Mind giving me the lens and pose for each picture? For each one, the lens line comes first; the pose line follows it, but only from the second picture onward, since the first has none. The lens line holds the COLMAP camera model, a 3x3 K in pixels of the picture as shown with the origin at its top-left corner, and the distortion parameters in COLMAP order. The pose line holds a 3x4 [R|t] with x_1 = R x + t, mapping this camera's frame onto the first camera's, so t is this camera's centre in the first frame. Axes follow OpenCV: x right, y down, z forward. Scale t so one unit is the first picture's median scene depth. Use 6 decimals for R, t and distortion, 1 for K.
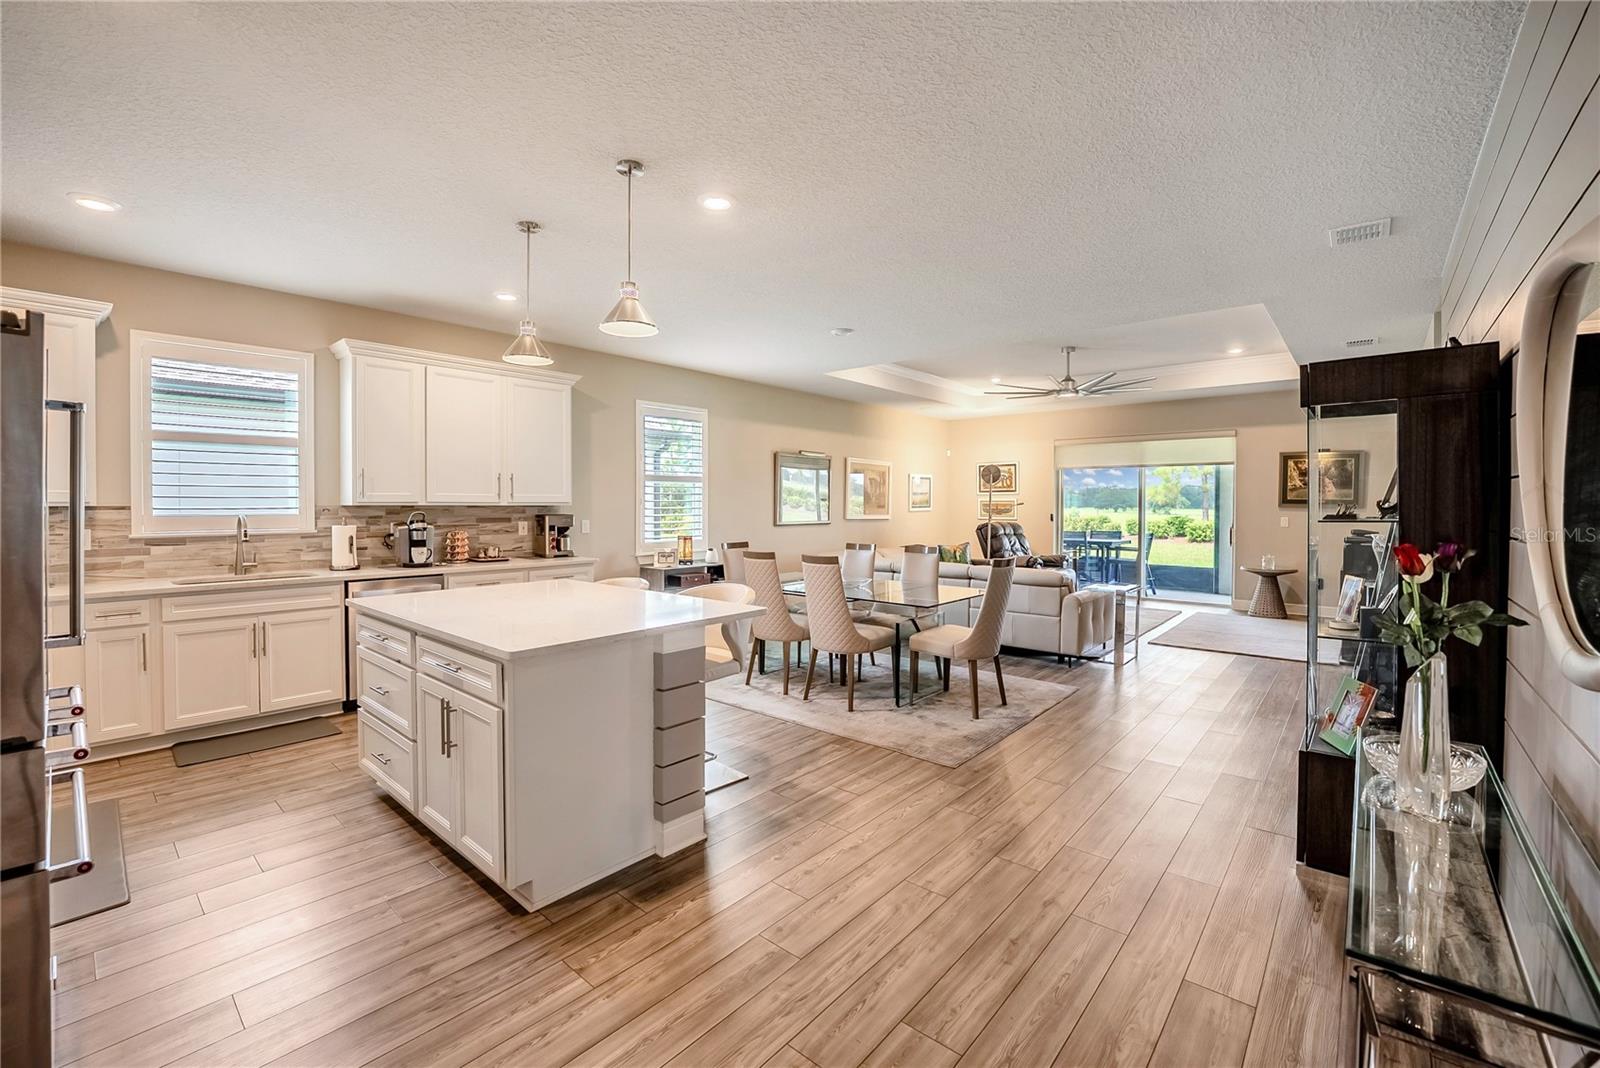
lens RADIAL K [[671.3, 0, 770.5], [0, 671.3, 530.8], [0, 0, 1]] dist [-0.027536, 0.000021]
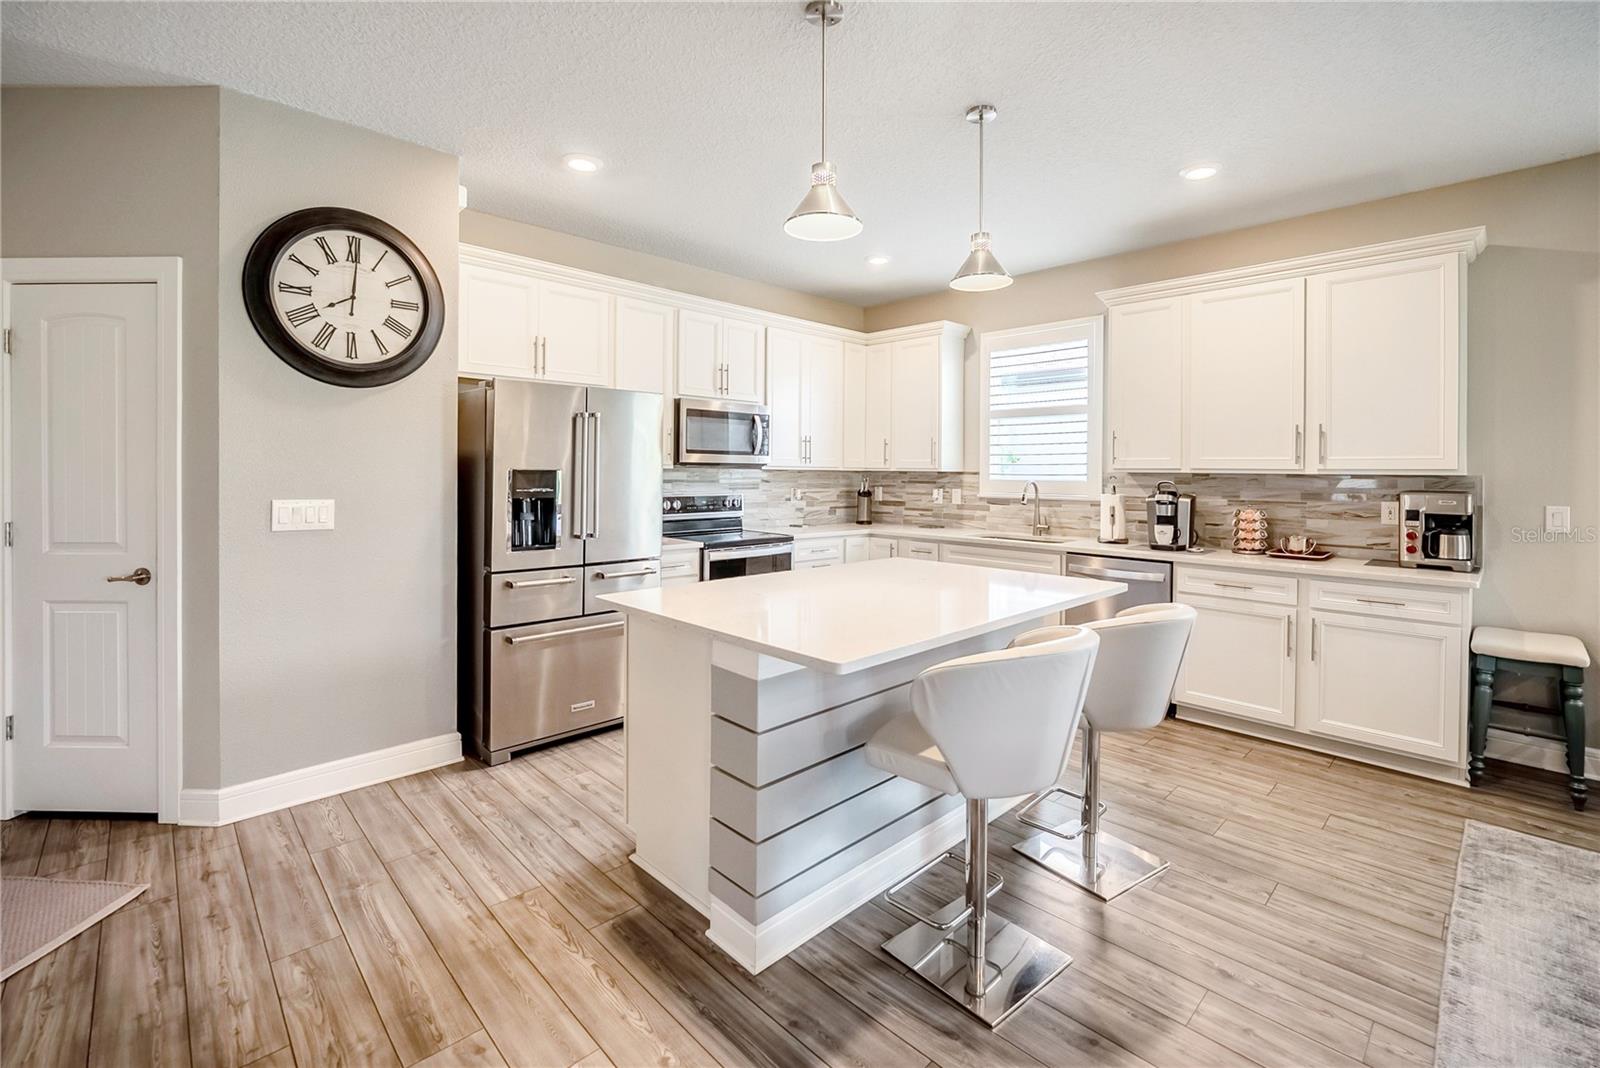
lens RADIAL K [[707.9, 0, 808.9], [0, 707.9, 476.9], [0, 0, 1]] dist [-0.022990, 0.000036]
pose [[-0.068350, 0.006662, -0.997639, 0.344403], [-0.049063, 0.998745, 0.010031, -0.020521], [0.996454, 0.049633, -0.067938, 0.621044]]
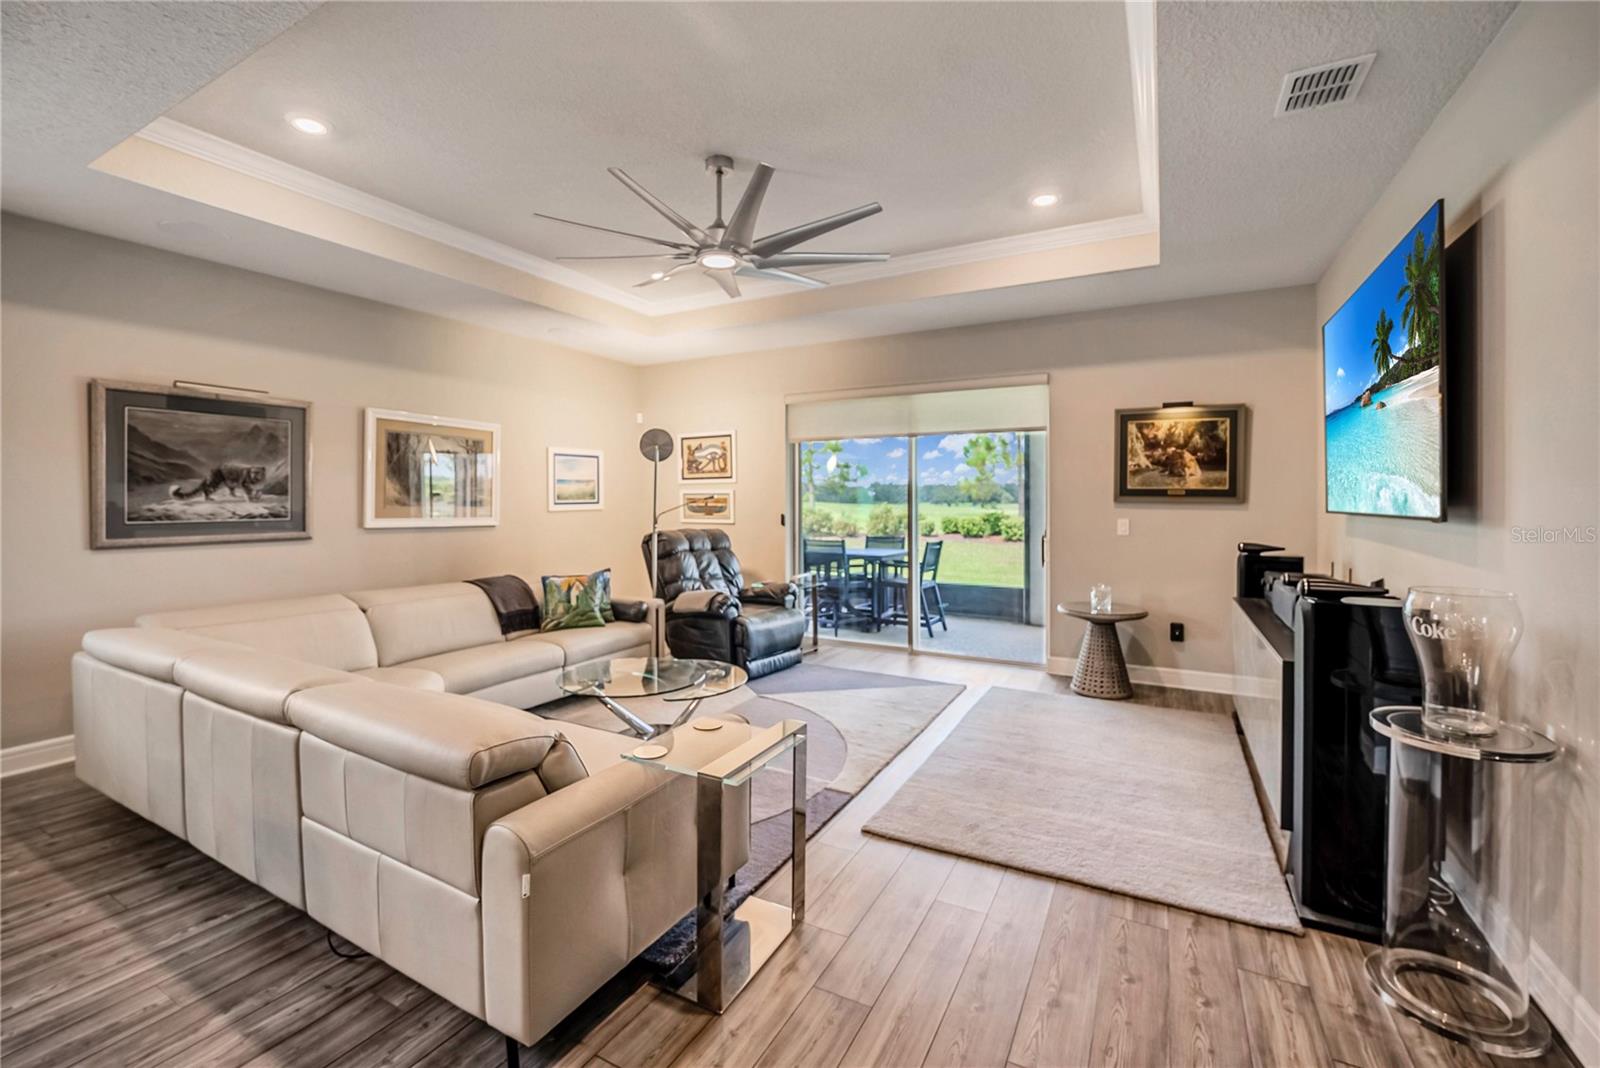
lens RADIAL K [[681.7, 0, 777.0], [0, 681.7, 502.0], [0, 0, 1]] dist [-0.018260, 0.000023]
pose [[0.974625, -0.004163, 0.223805, 0.569855], [0.012191, 0.999330, -0.034501, -0.029756], [-0.223512, 0.036354, 0.974023, 0.803379]]
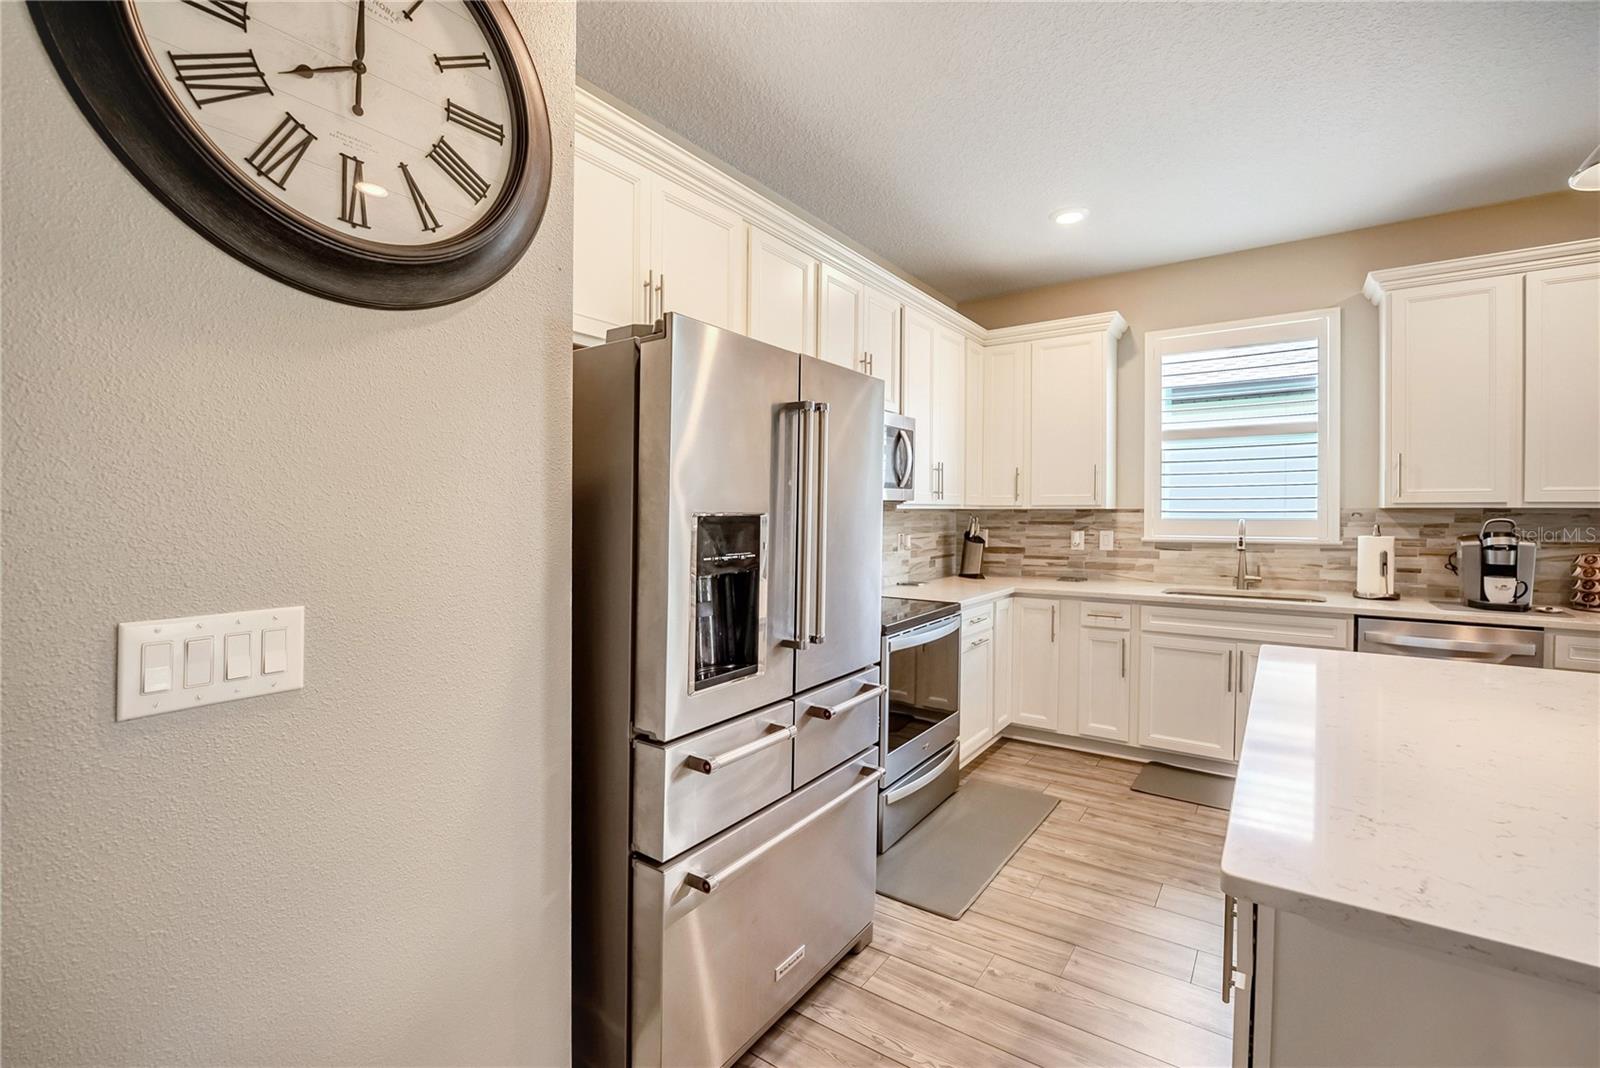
lens RADIAL K [[690.3, 0, 819.0], [0, 690.3, 507.9], [0, 0, 1]] dist [-0.024170, 0.000154]
pose [[0.134188, -0.002495, -0.990953, -0.001536], [-0.037554, 0.999266, -0.007601, -0.010000], [0.990244, 0.038235, 0.133996, 0.297693]]
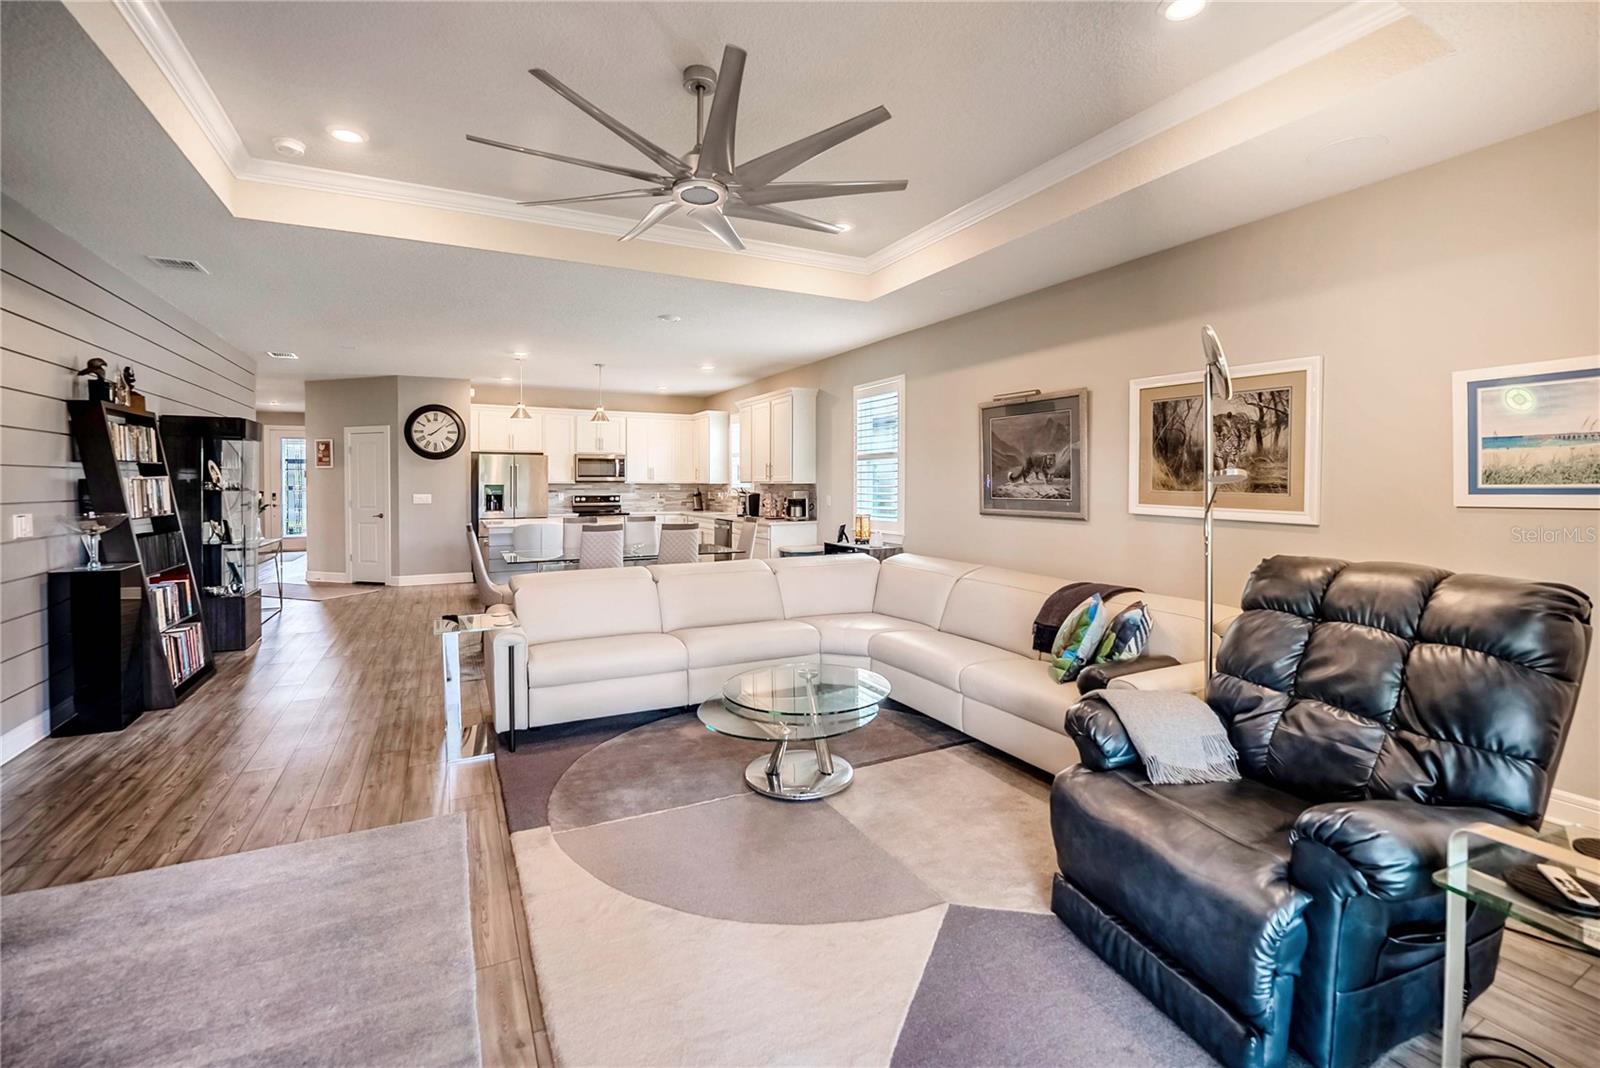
lens RADIAL K [[691.8, 0, 801.9], [0, 691.8, 489.4], [0, 0, 1]] dist [-0.001026, -0.000112]
pose [[-0.348224, 0.007999, -0.937377, 1.208239], [-0.036966, 0.999069, 0.022258, -0.069337], [0.936682, 0.042402, -0.347604, 1.803815]]
